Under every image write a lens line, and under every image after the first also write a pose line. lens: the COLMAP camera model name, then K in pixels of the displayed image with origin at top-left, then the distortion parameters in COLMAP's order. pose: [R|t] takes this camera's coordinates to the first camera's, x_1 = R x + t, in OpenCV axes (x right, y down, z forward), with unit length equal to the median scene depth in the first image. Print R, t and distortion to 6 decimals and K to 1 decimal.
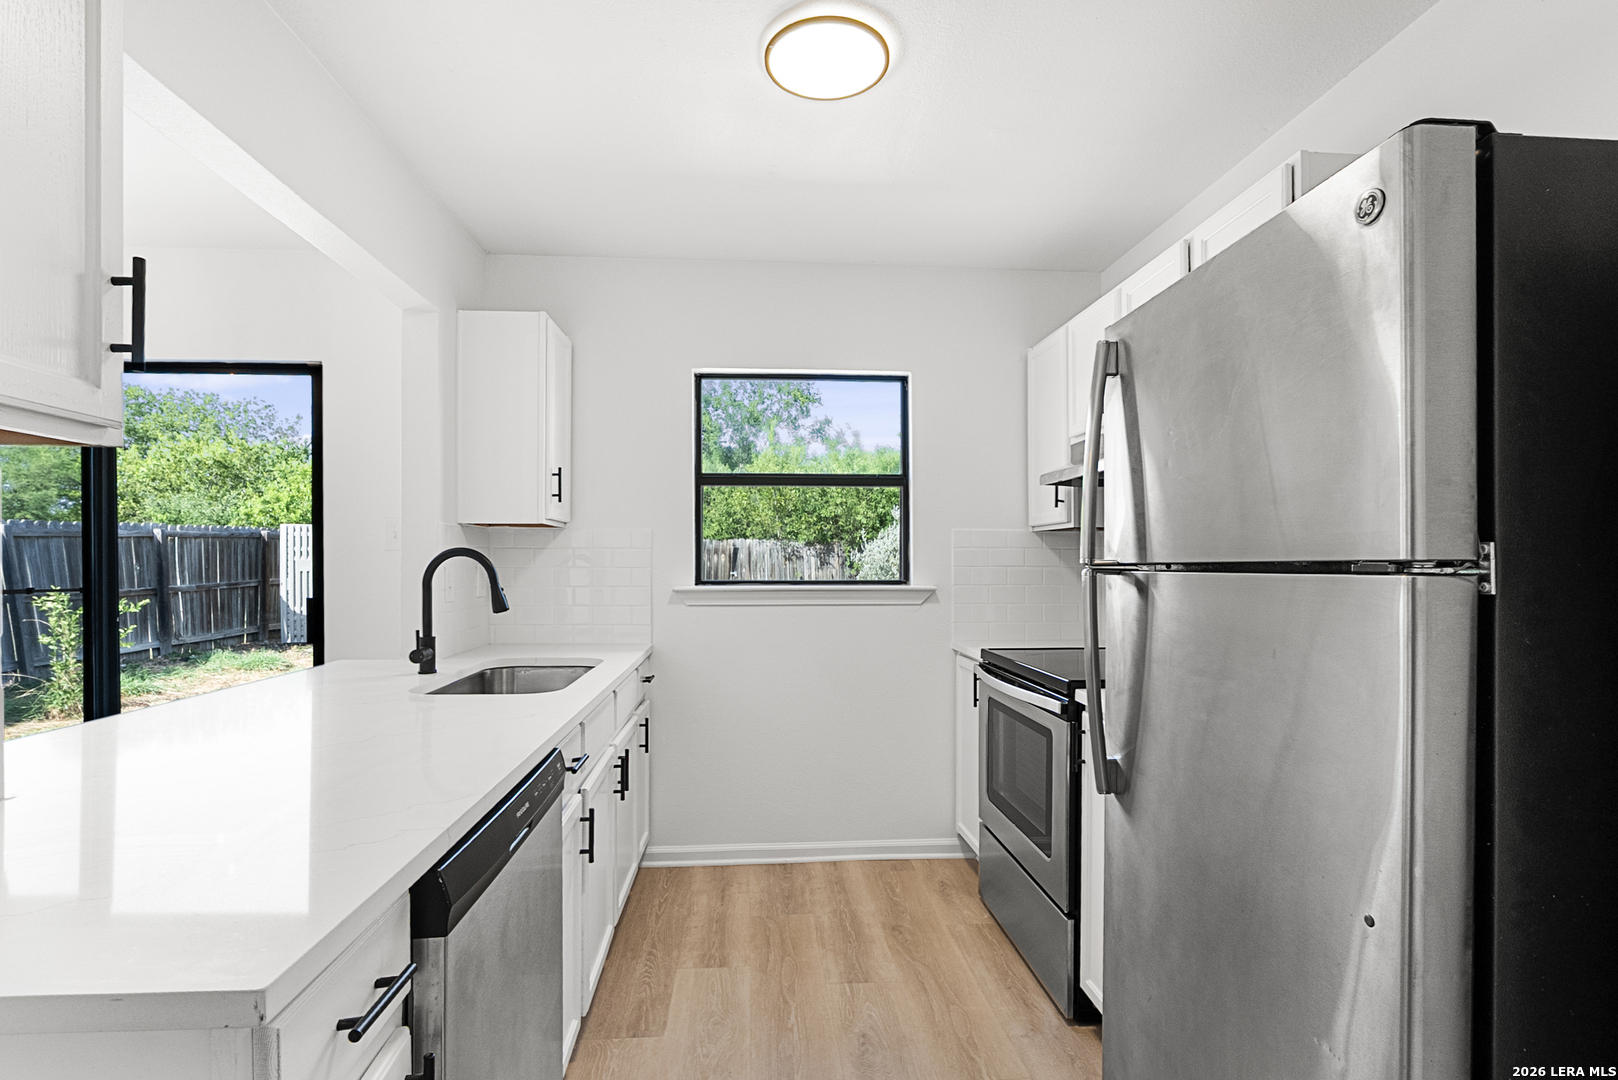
lens RADIAL K [[753.6, 0, 799.4], [0, 753.6, 567.1], [0, 0, 1]] dist [-0.003803, -0.000175]
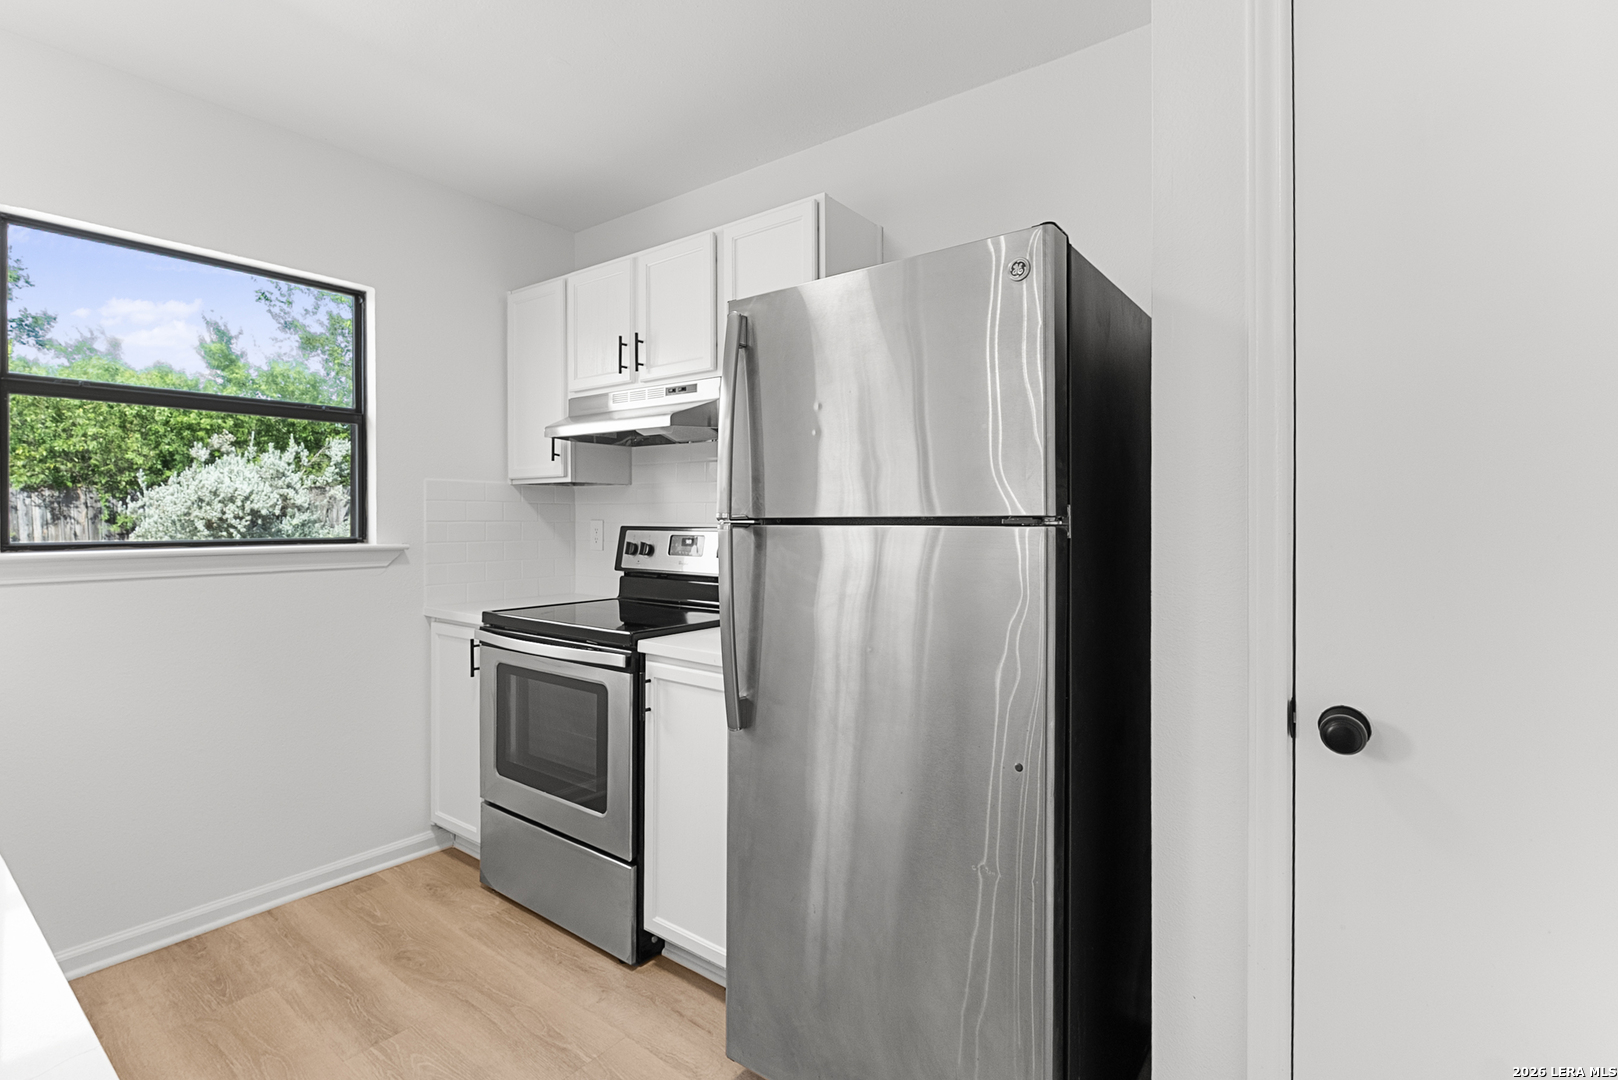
lens RADIAL K [[753.6, 0, 800.6], [0, 753.6, 523.6], [0, 0, 1]] dist [-0.003803, -0.000175]
pose [[0.664722, -0.003250, 0.747084, -0.167047], [0.001656, 0.999994, 0.002877, 0.000140], [-0.747089, -0.000675, 0.664724, 0.100619]]
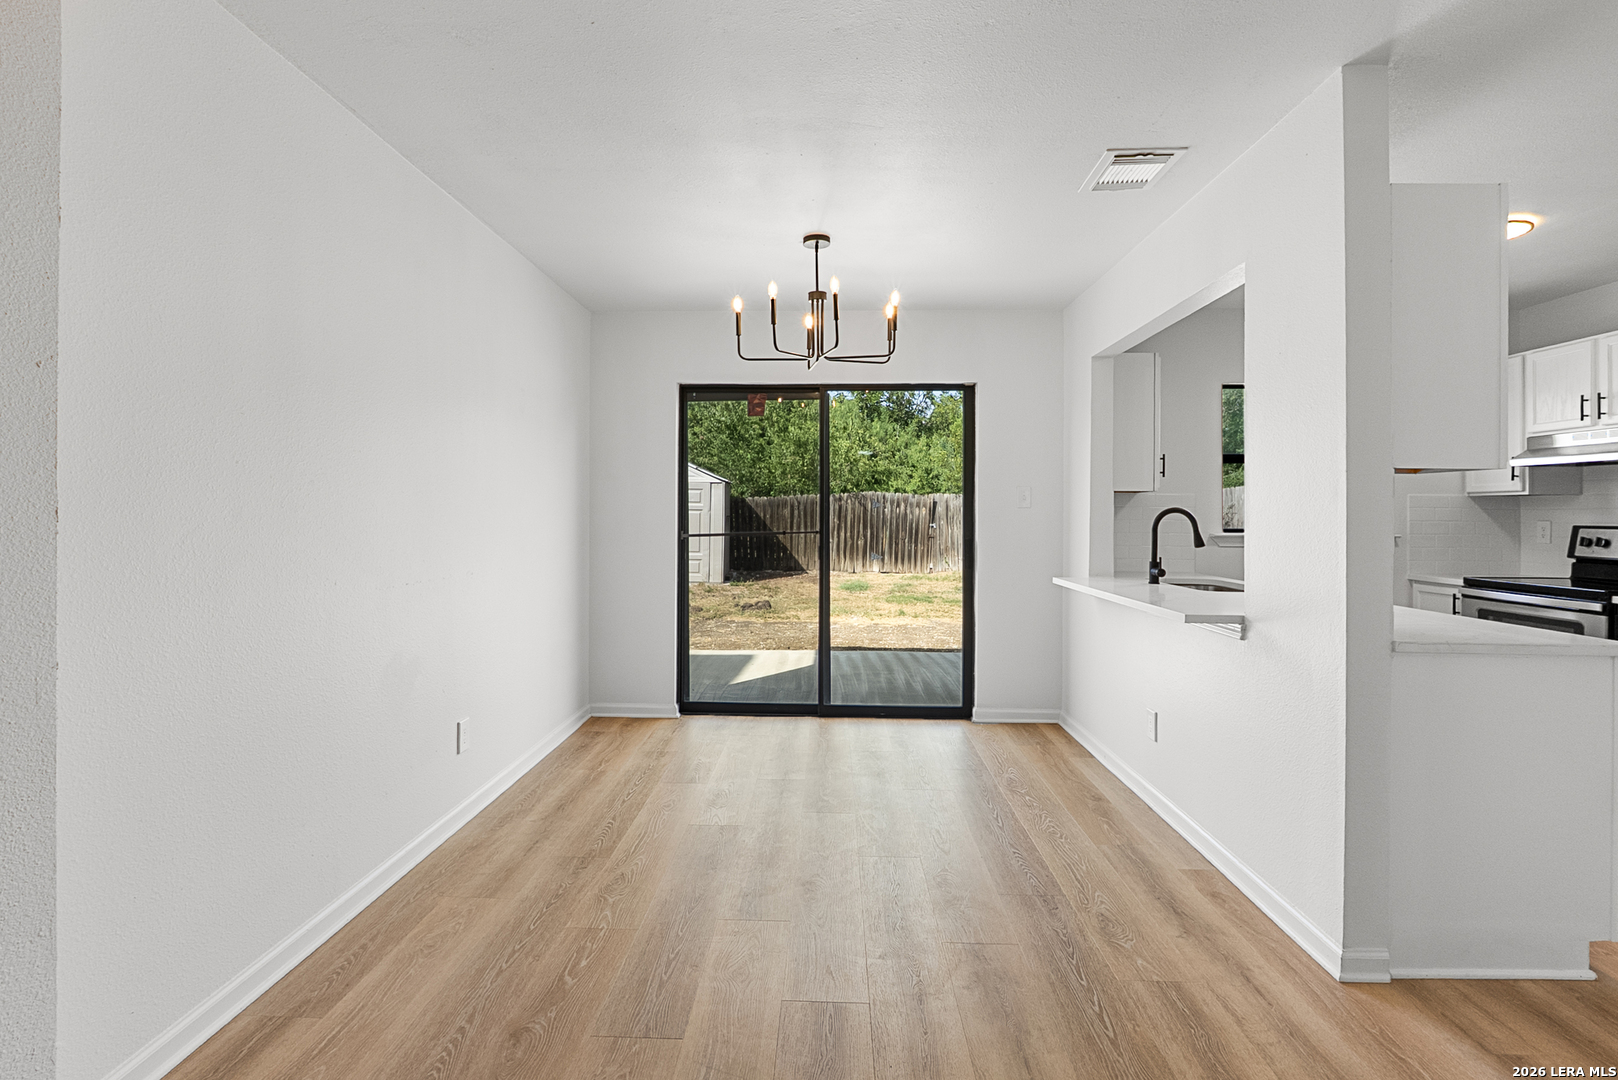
lens RADIAL K [[753.6, 0, 814.5], [0, 753.6, 509.0], [0, 0, 1]] dist [-0.003803, -0.000175]
pose [[0.994967, 0.005053, -0.100080, -0.797881], [-0.006391, 0.999894, -0.013053, 0.002557], [0.100004, 0.013627, 0.994894, -0.534373]]
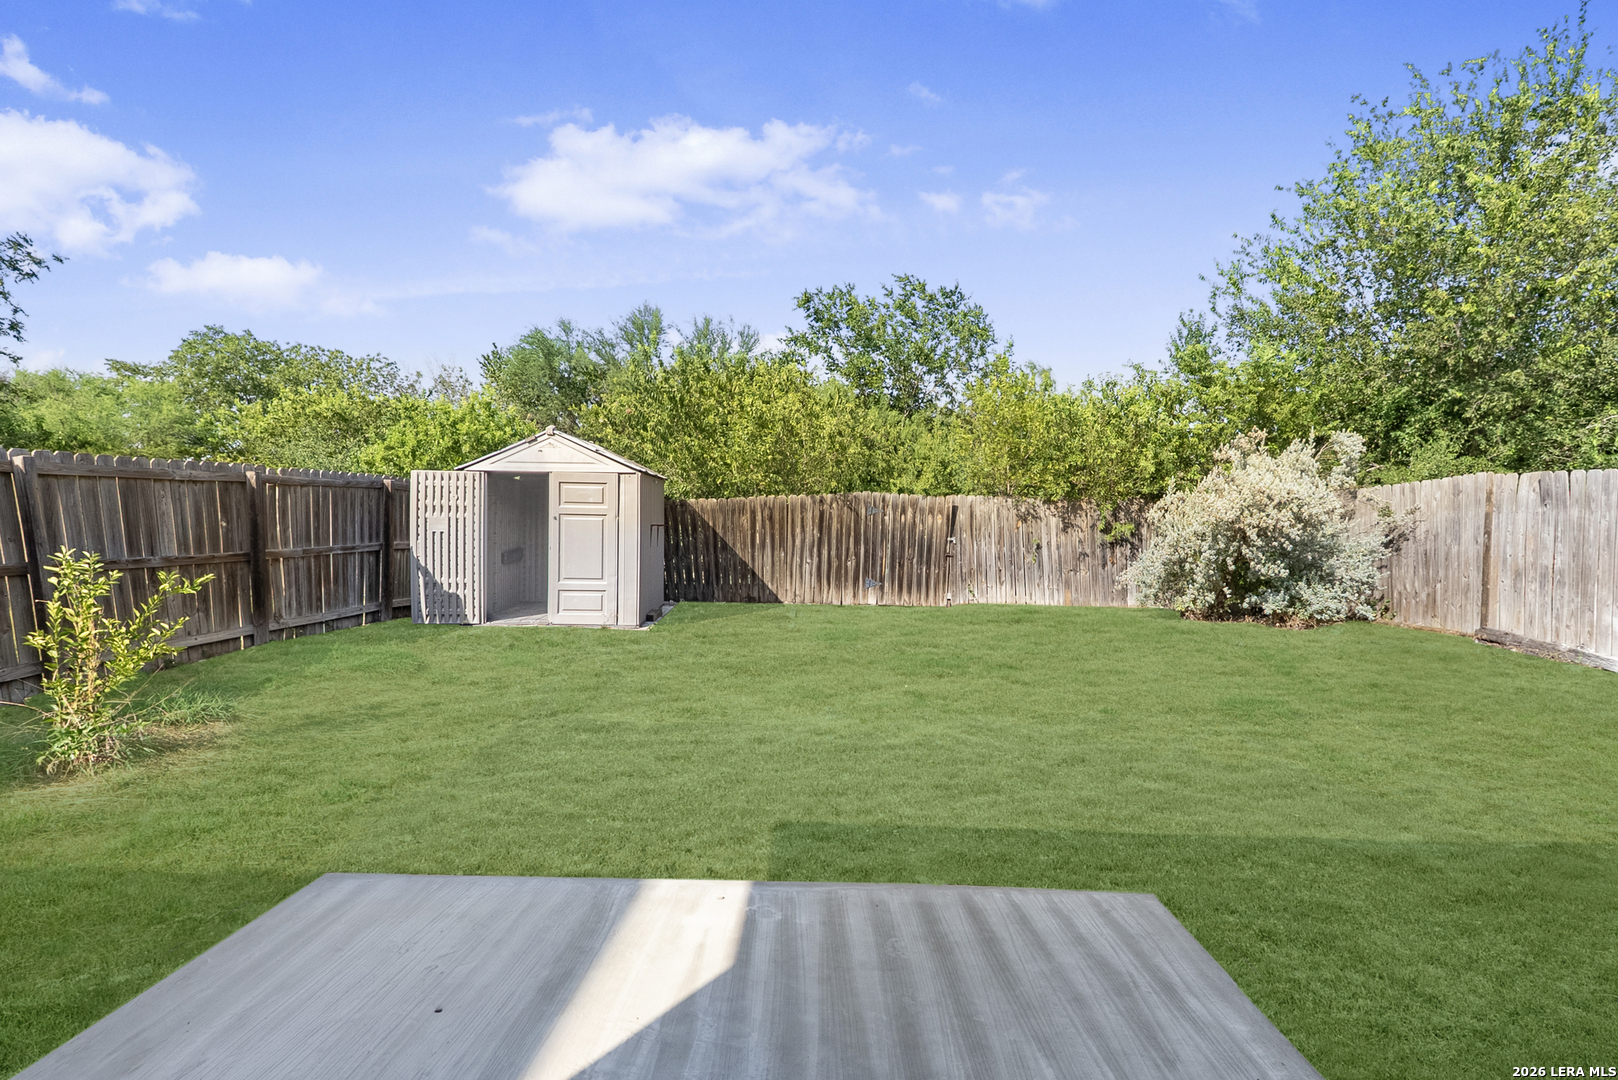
lens RADIAL K [[753.6, 0, 809.3], [0, 753.6, 534.4], [0, 0, 1]] dist [-0.003803, -0.000175]
pose [[0.994531, 0.006045, -0.104271, -0.820053], [-0.006076, 0.999982, 0.000023, 0.023800], [0.104269, 0.000611, 0.994549, 1.131707]]
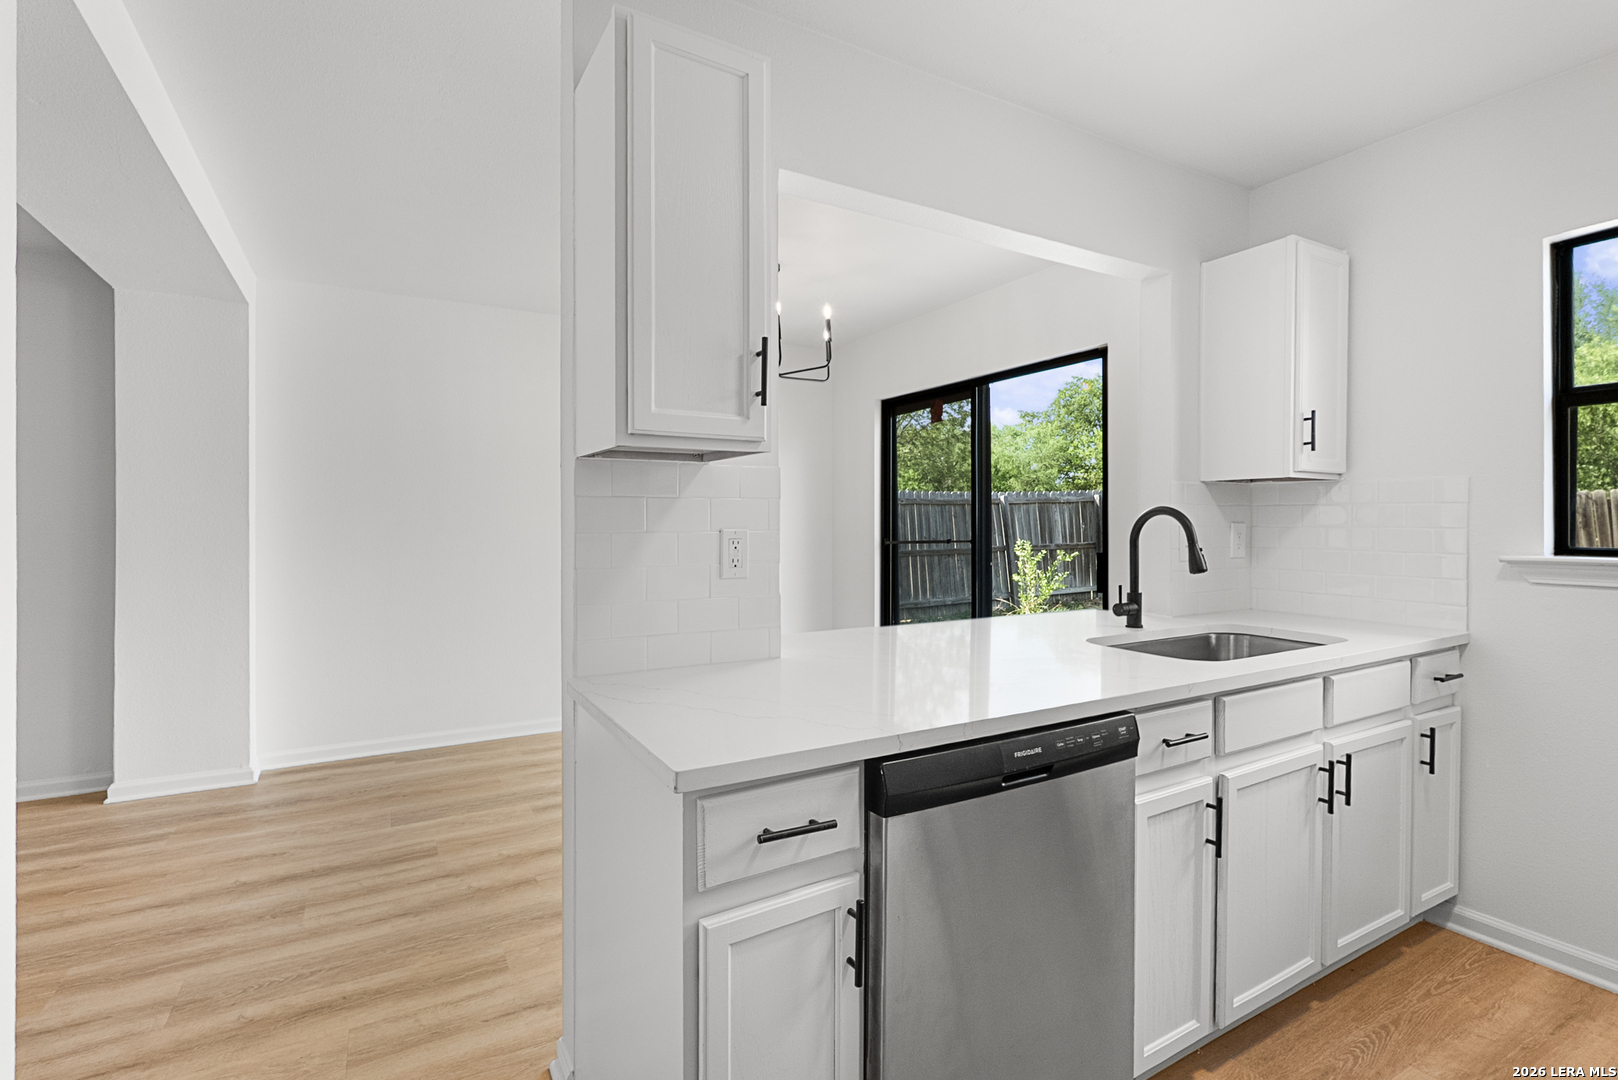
lens RADIAL K [[753.6, 0, 805.6], [0, 753.6, 523.6], [0, 0, 1]] dist [-0.003803, -0.000175]
pose [[0.434494, 0.001223, -0.900674, 0.184740], [-0.005024, 0.999987, -0.001065, 0.000425], [0.900660, 0.004988, 0.434495, 0.100879]]
